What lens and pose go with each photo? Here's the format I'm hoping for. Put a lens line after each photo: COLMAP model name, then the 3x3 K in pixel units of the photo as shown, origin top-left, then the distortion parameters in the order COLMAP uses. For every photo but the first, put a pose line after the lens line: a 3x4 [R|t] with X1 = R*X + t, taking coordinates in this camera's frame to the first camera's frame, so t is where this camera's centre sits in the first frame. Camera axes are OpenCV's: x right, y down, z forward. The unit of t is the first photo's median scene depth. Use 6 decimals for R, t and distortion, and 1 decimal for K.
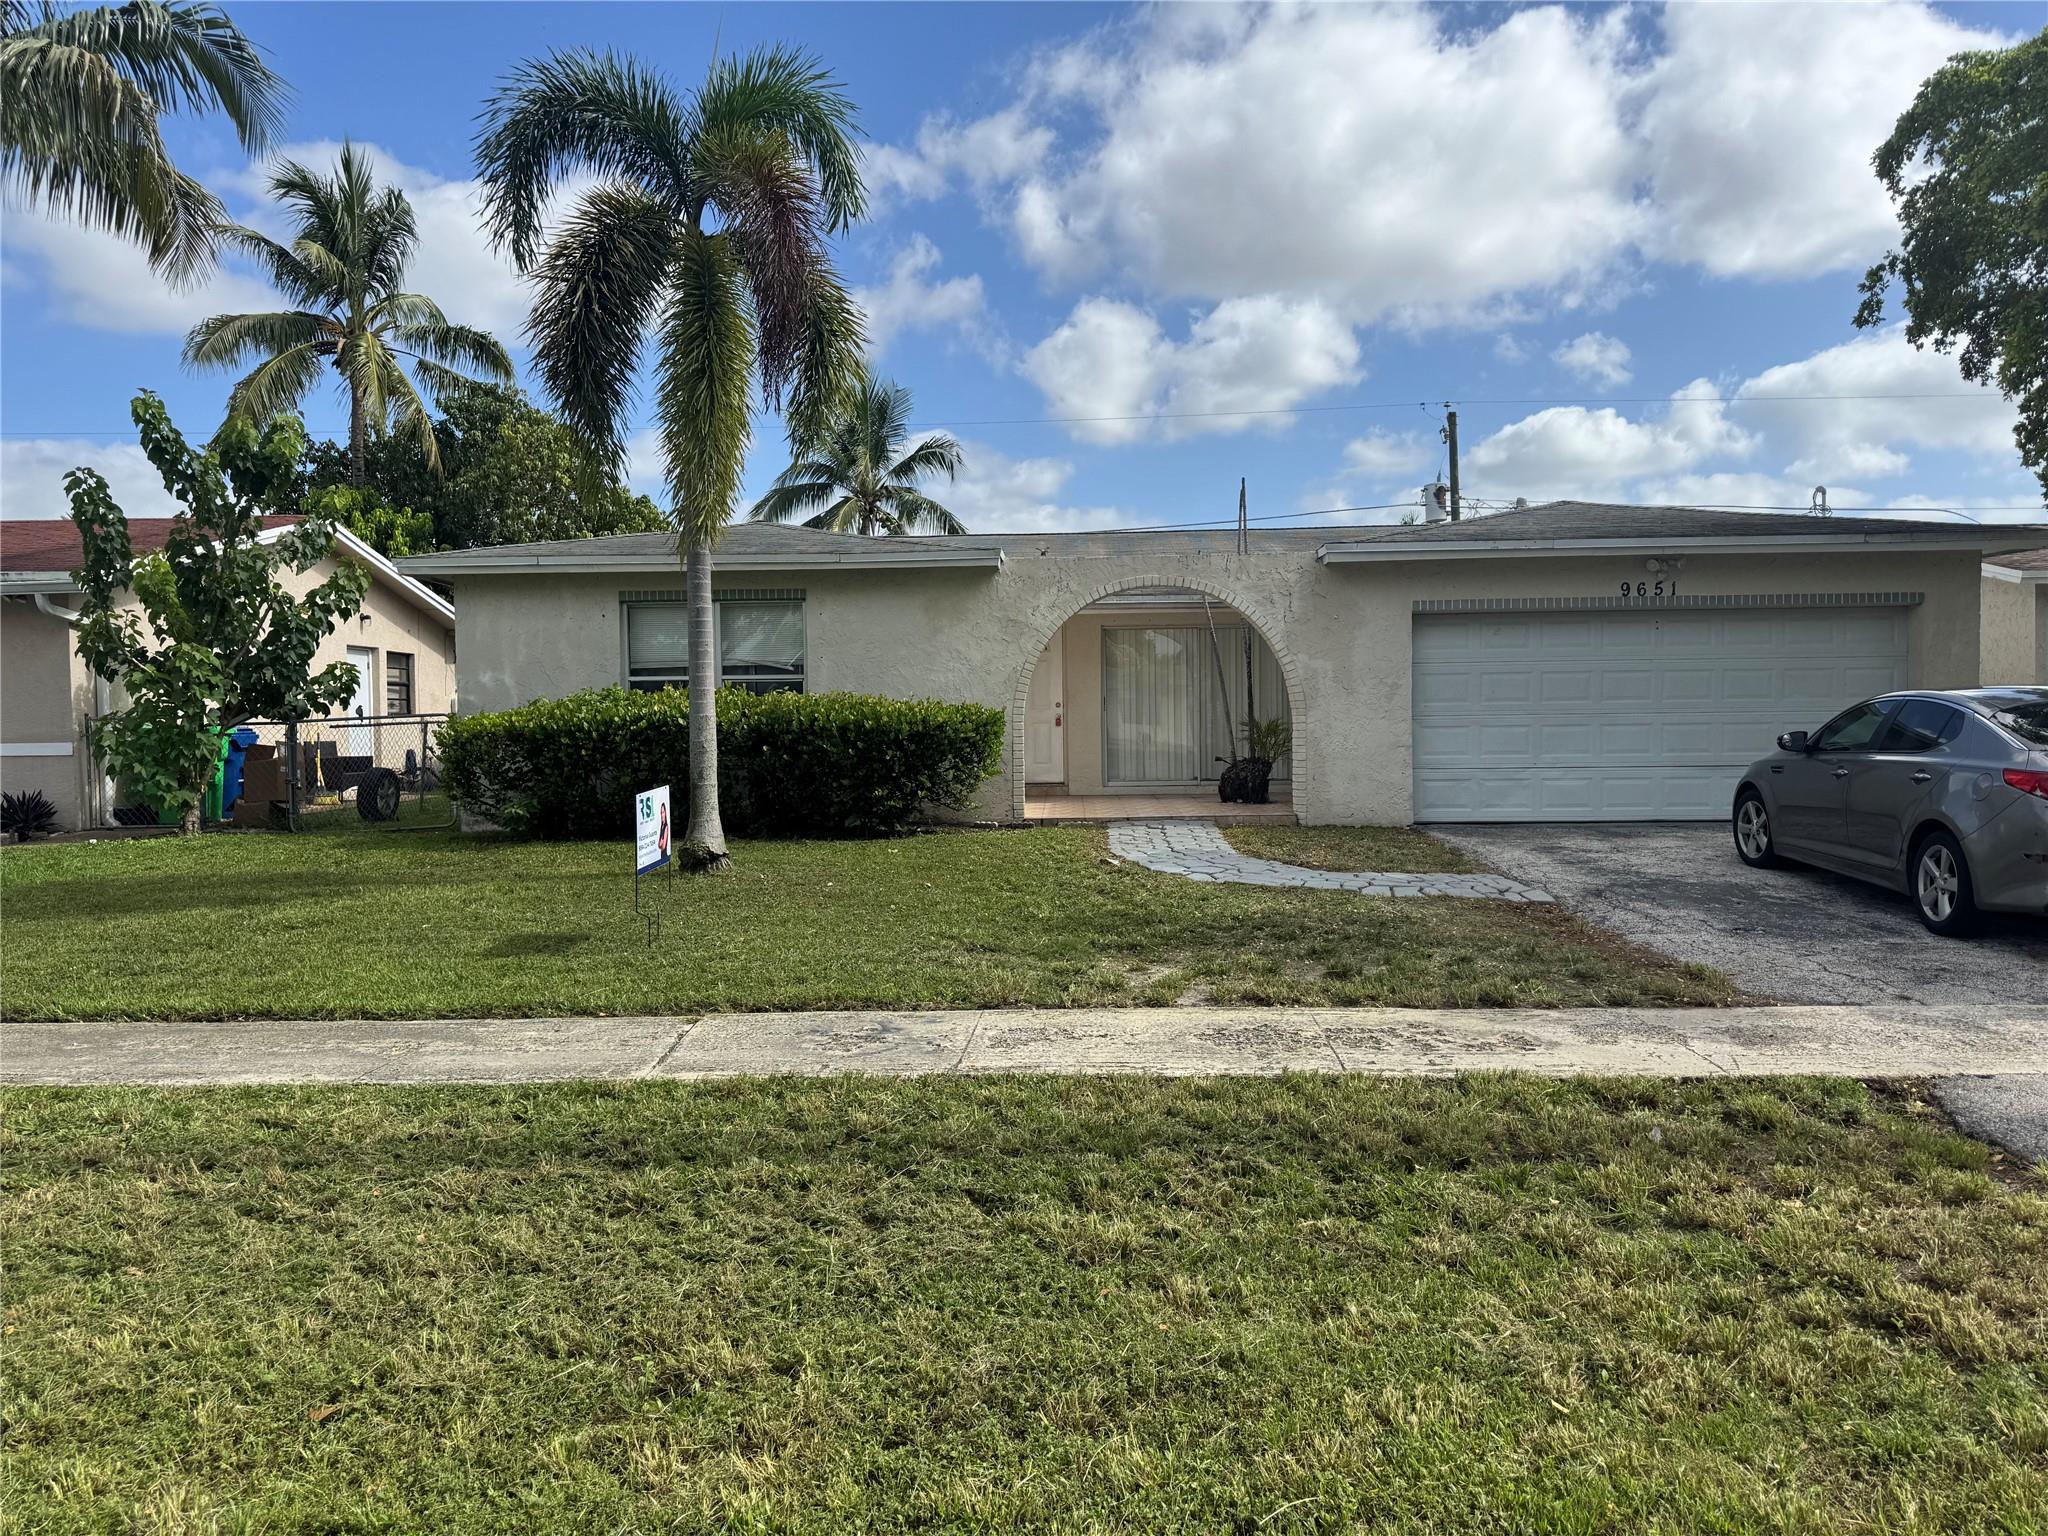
lens RADIAL K [[1449.6, 0, 1019.9], [0, 1449.6, 769.0], [0, 0, 1]] dist [0.067628, -0.088245]
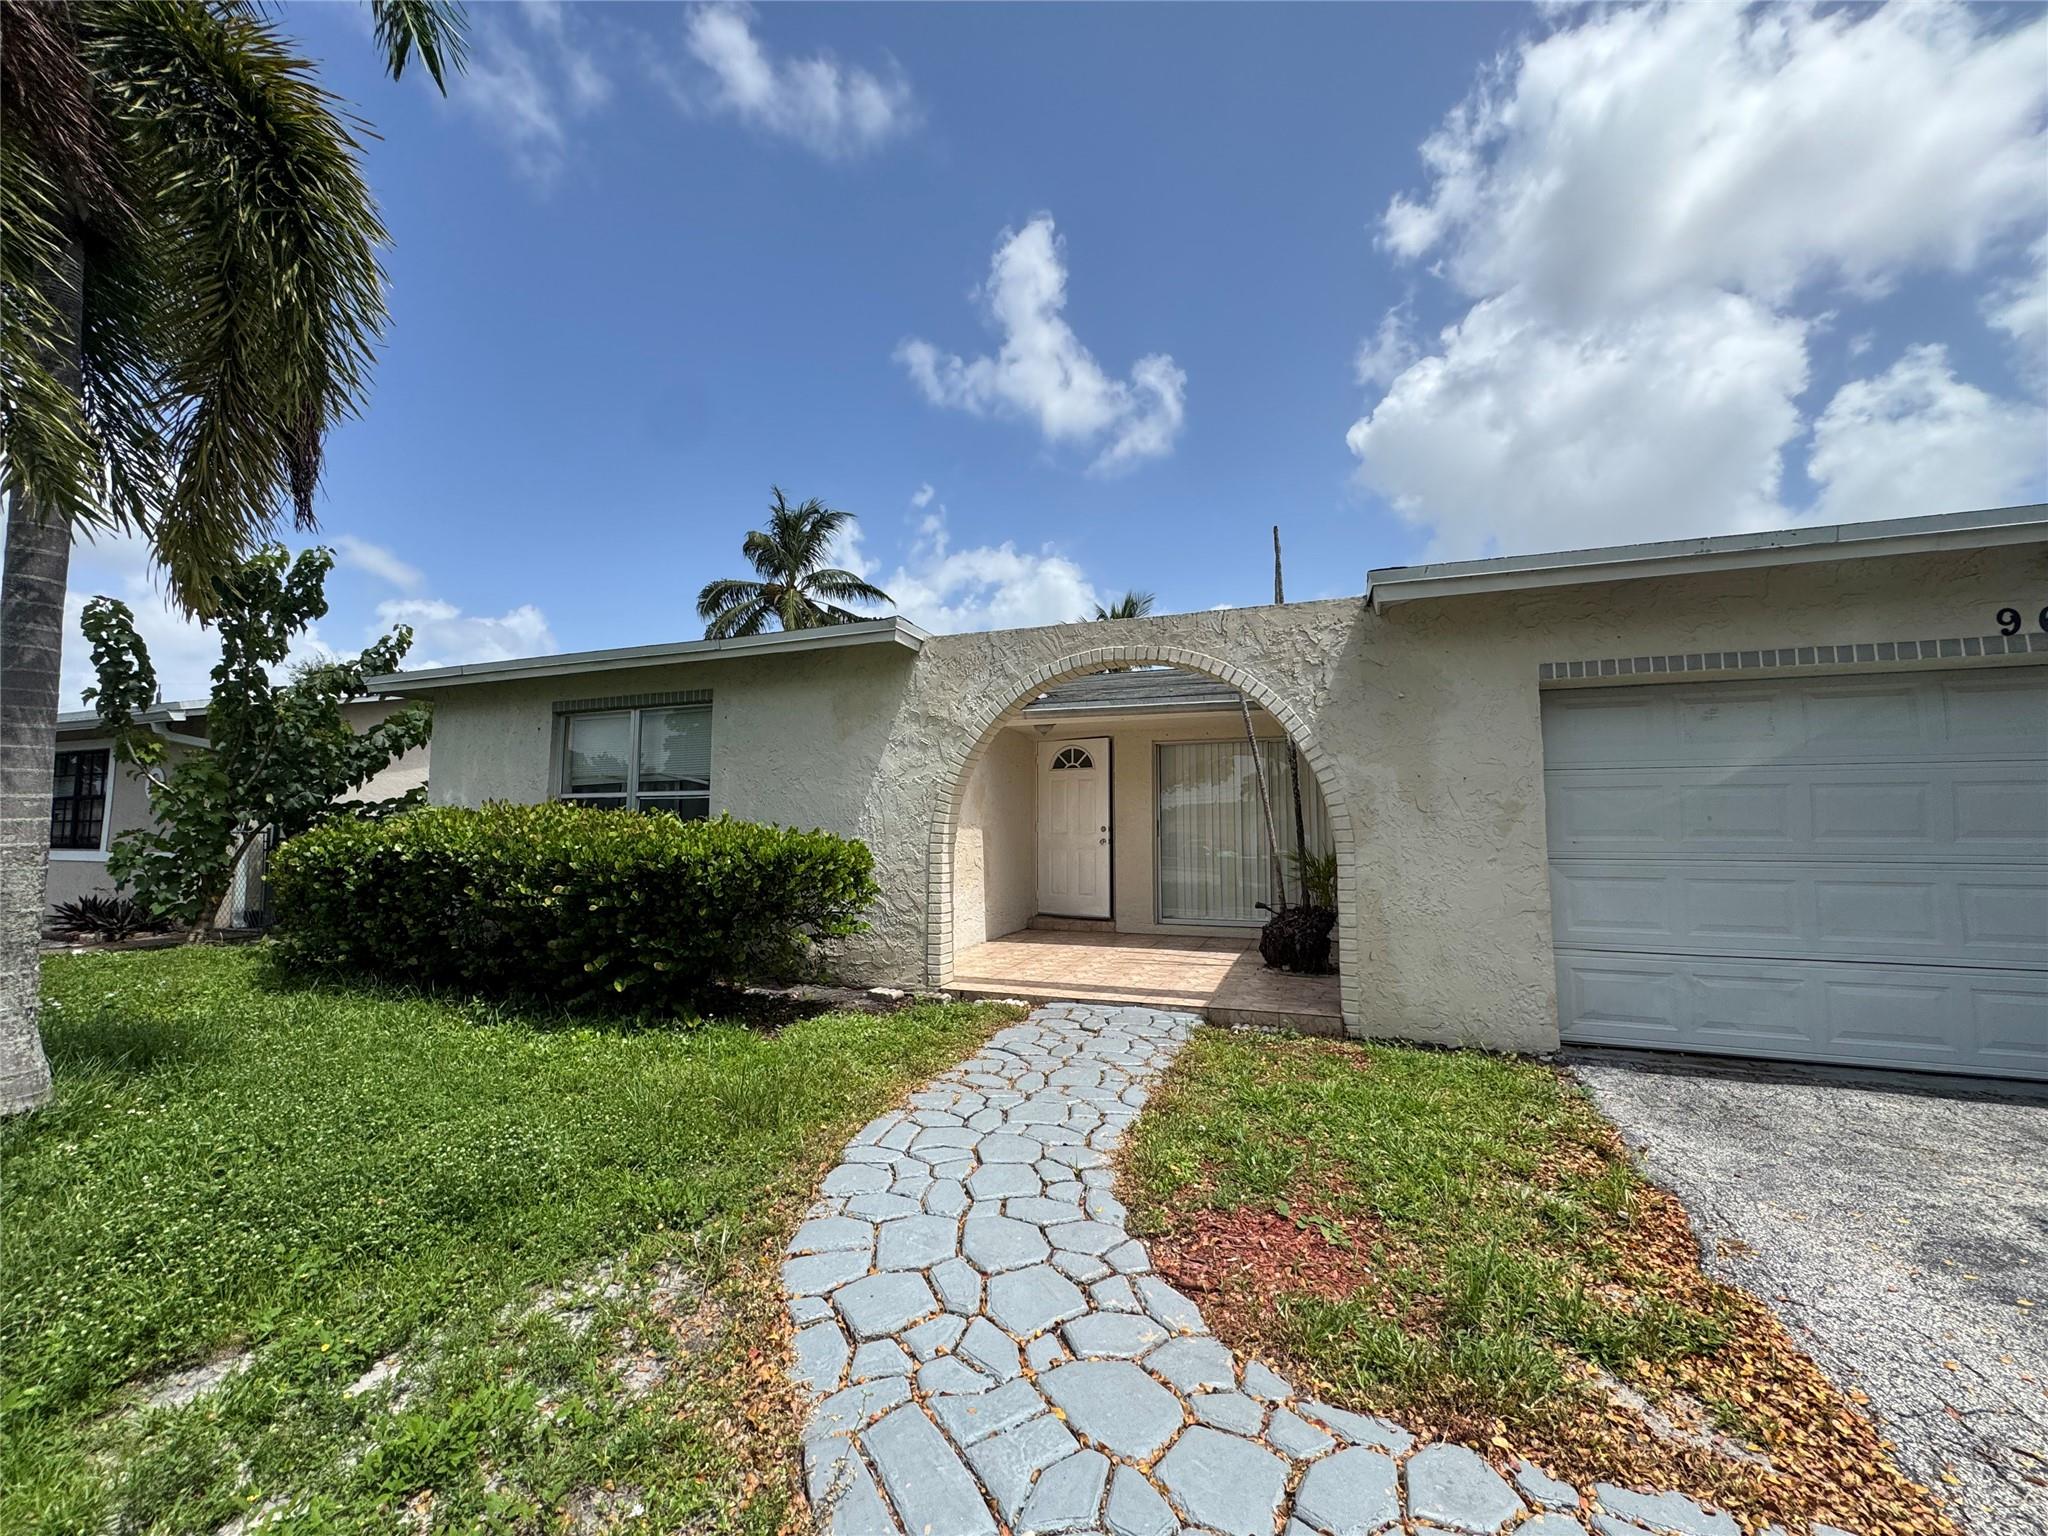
lens RADIAL K [[826.5, 0, 1031.4], [0, 826.5, 762.5], [0, 0, 1]] dist [0.000130, 0.000307]
pose [[0.956797, -0.010834, -0.290556, 0.166238], [-0.024379, 0.992797, -0.117298, -0.030514], [0.289734, 0.119314, 0.949641, 0.614858]]
